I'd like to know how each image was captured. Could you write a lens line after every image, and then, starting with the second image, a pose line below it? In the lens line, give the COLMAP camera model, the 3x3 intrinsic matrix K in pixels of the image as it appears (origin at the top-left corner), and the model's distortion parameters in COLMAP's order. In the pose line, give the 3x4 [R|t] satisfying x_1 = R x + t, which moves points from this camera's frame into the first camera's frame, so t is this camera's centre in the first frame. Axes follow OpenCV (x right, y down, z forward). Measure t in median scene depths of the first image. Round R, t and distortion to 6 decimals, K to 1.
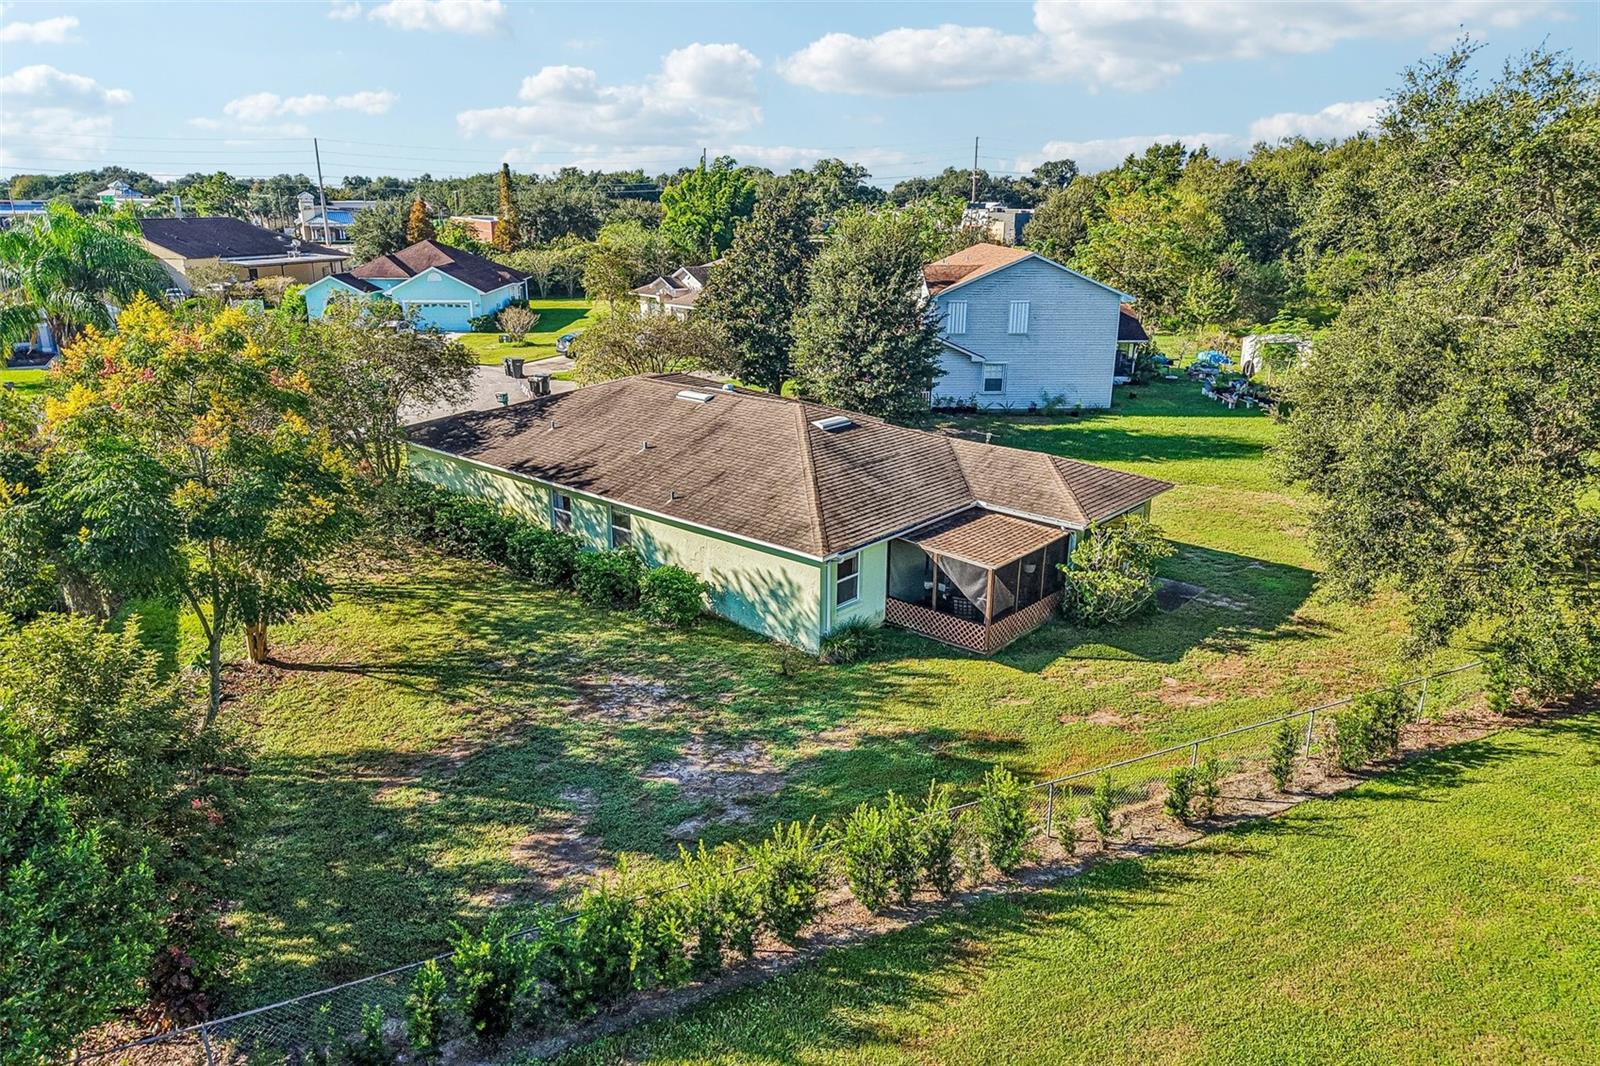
lens RADIAL K [[1082.5, 0, 800.0], [0, 1082.5, 533.0], [0, 0, 1]] dist [0.005980, 0.001599]
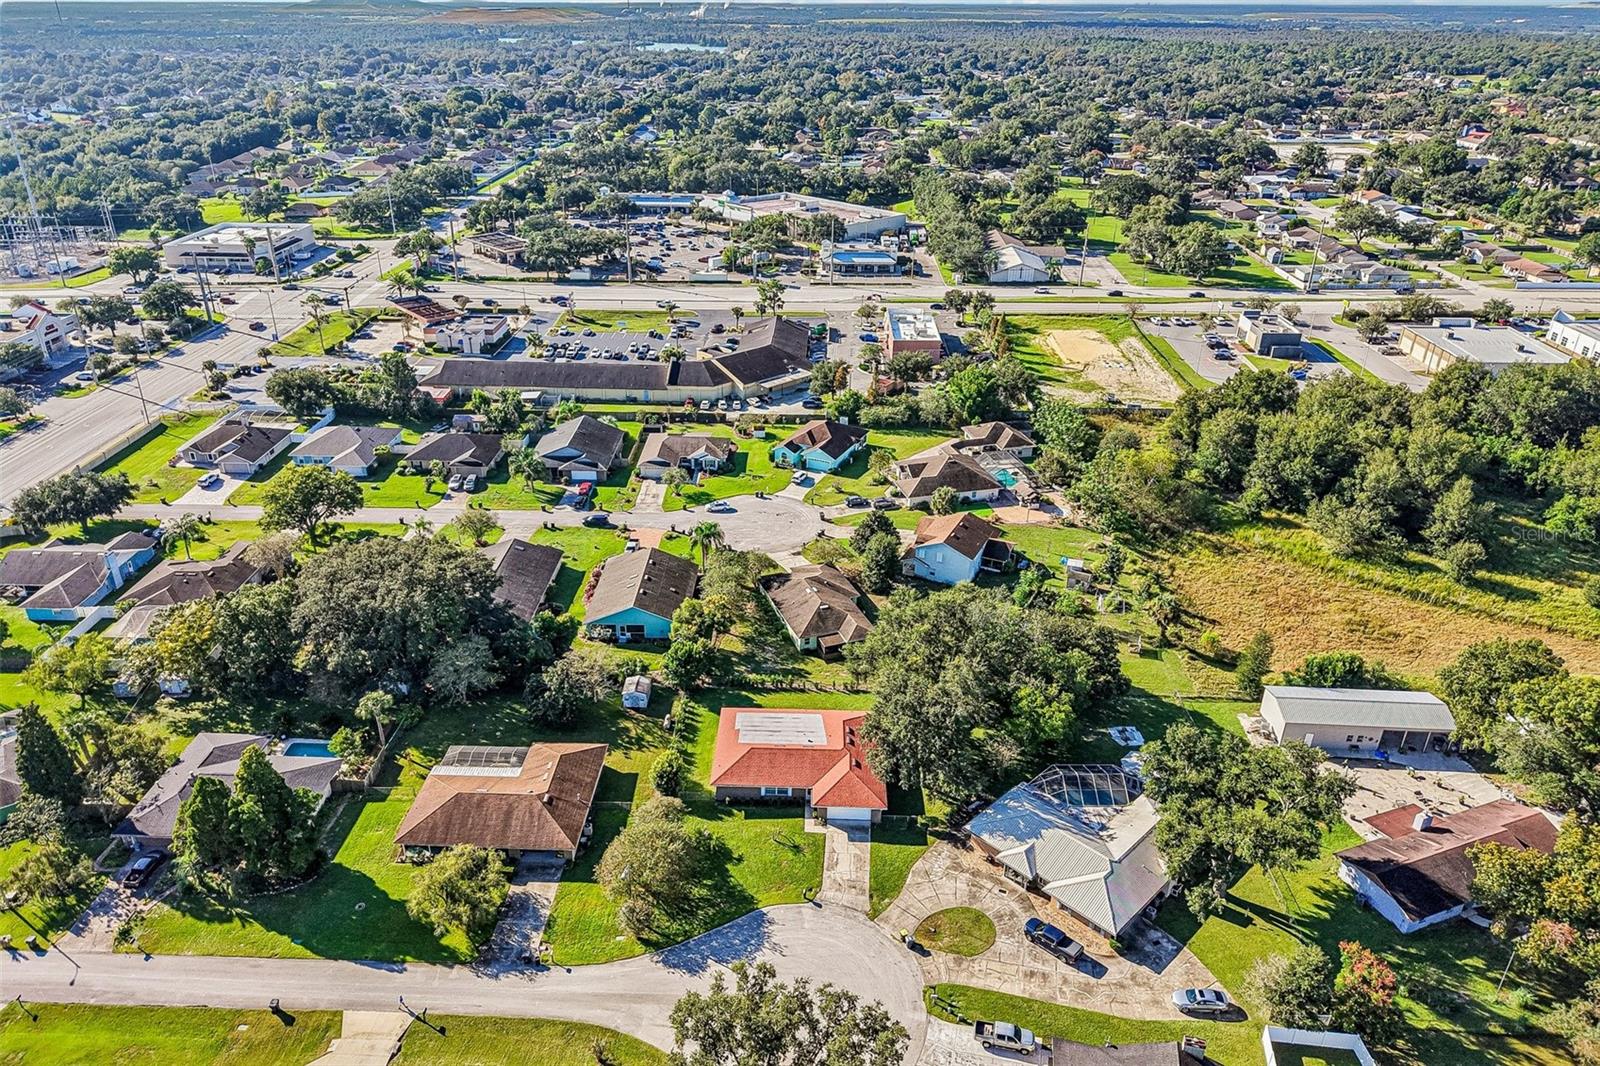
lens RADIAL K [[1038.5, 0, 797.4], [0, 1038.5, 584.6], [0, 0, 1]] dist [0.044315, -0.057899]
pose [[0.881530, 0.233282, -0.410467, 2.602449], [-0.143103, 0.960525, 0.238567, -1.849203], [0.449917, -0.151565, 0.880115, -4.628600]]
